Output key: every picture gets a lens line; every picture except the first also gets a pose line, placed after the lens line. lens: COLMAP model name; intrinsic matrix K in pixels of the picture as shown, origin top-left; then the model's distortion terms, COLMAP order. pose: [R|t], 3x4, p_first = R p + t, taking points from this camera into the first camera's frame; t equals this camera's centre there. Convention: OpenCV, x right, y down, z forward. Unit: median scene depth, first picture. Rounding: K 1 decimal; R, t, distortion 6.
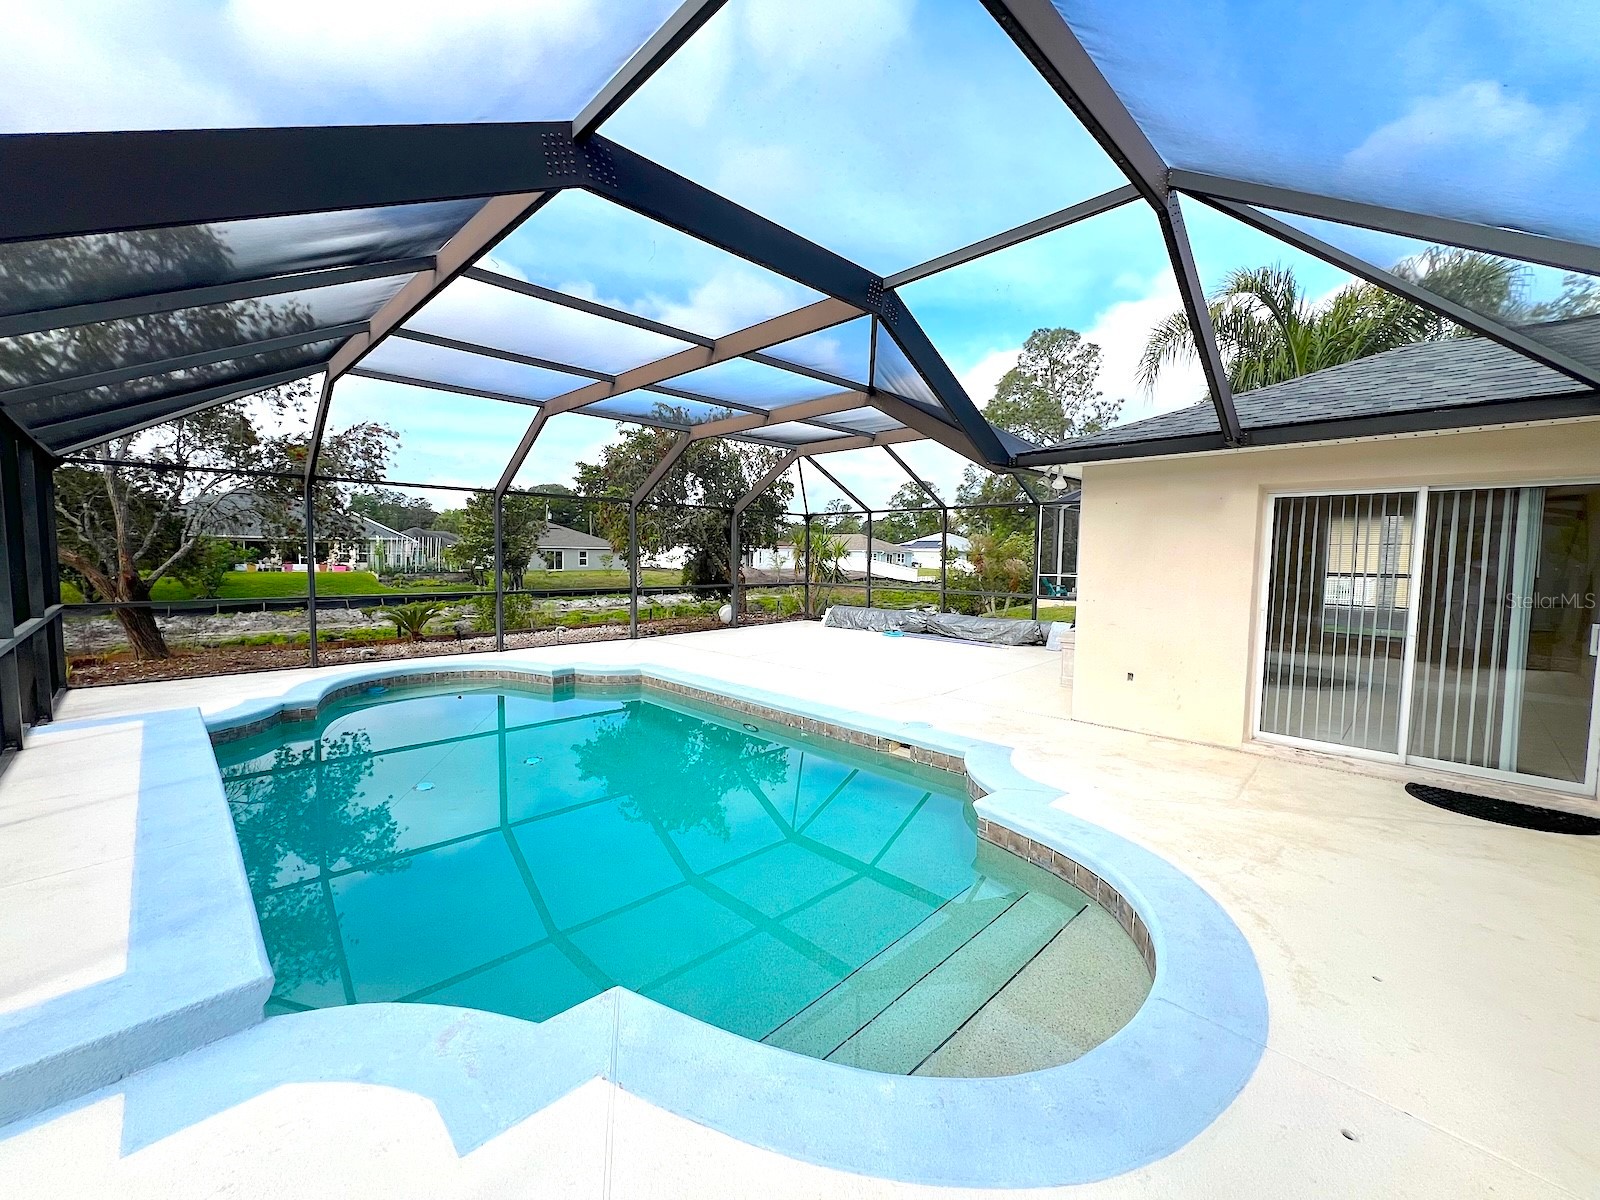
lens RADIAL K [[640.0, 0, 795.8], [0, 640.0, 601.0], [0, 0, 1]] dist [-0.002648, -0.000123]
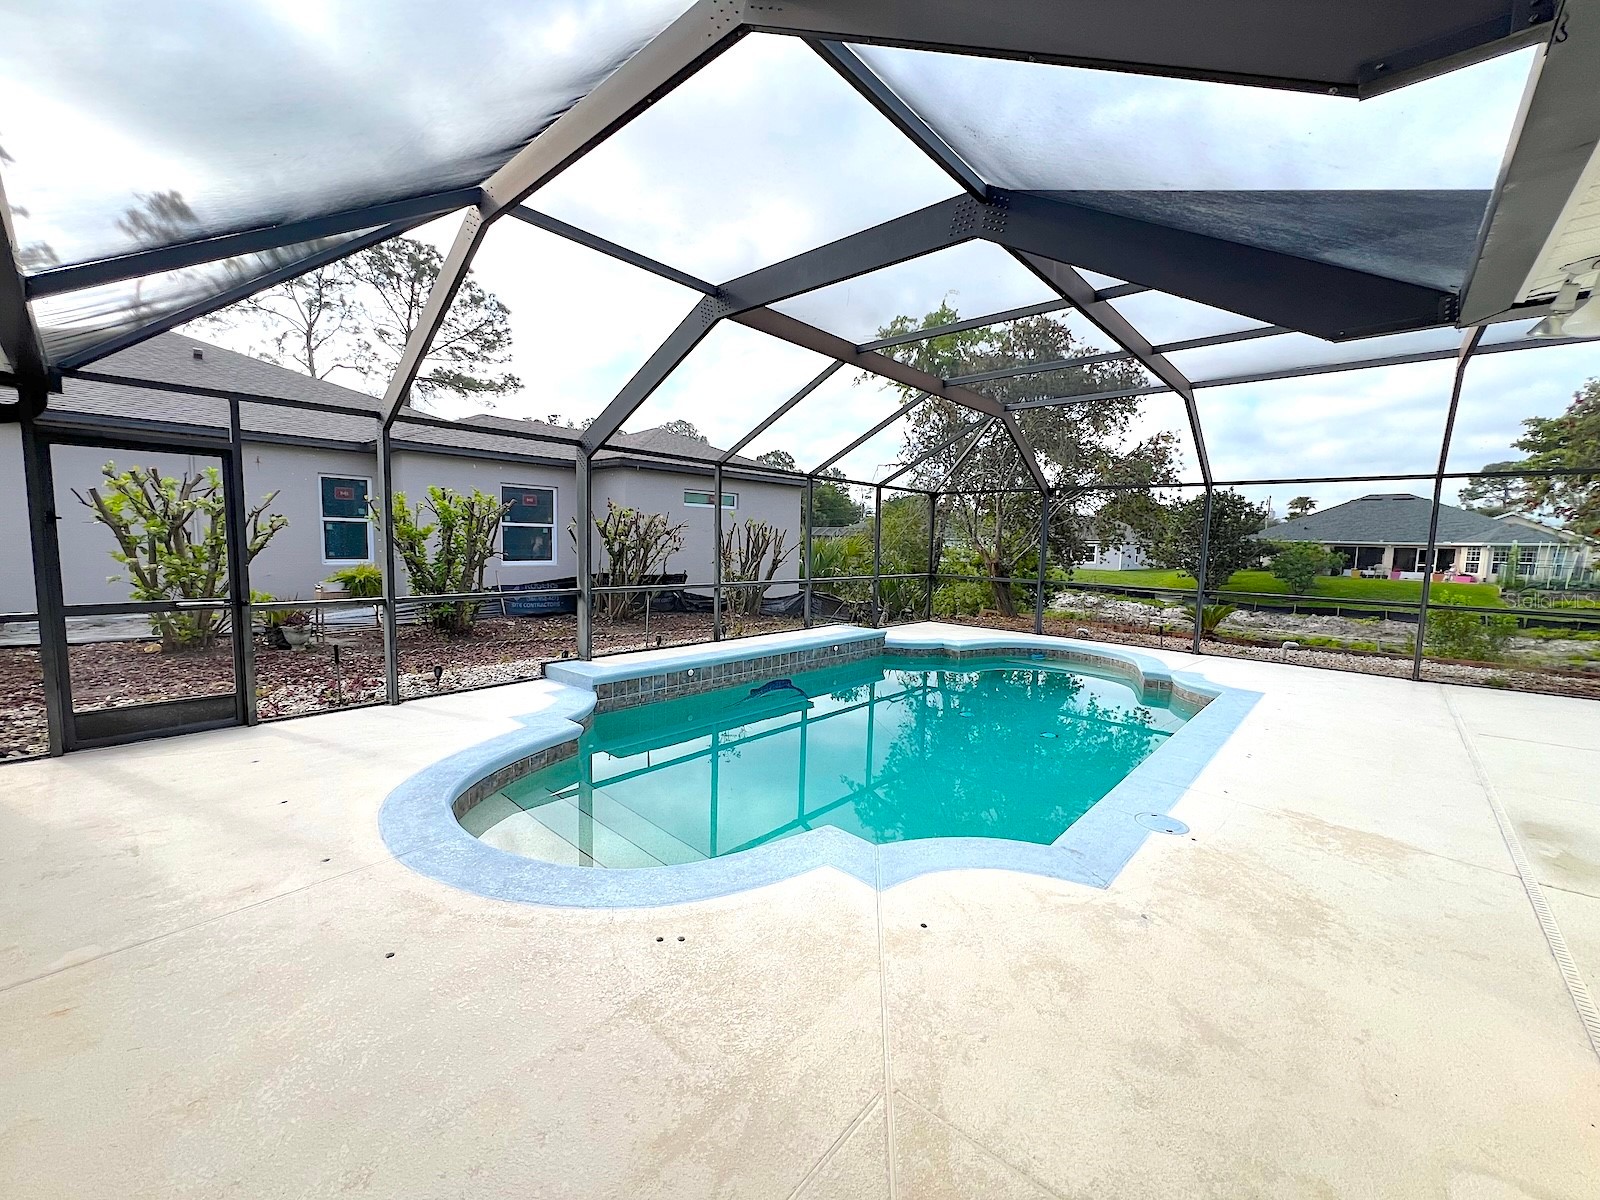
lens RADIAL K [[640.0, 0, 795.8], [0, 640.0, 601.0], [0, 0, 1]] dist [-0.002648, -0.000123]
pose [[0.056492, 0.083977, -0.994865, 0.282645], [-0.096778, 0.992225, 0.078259, -0.009677], [0.993701, 0.091860, 0.064180, 0.228342]]
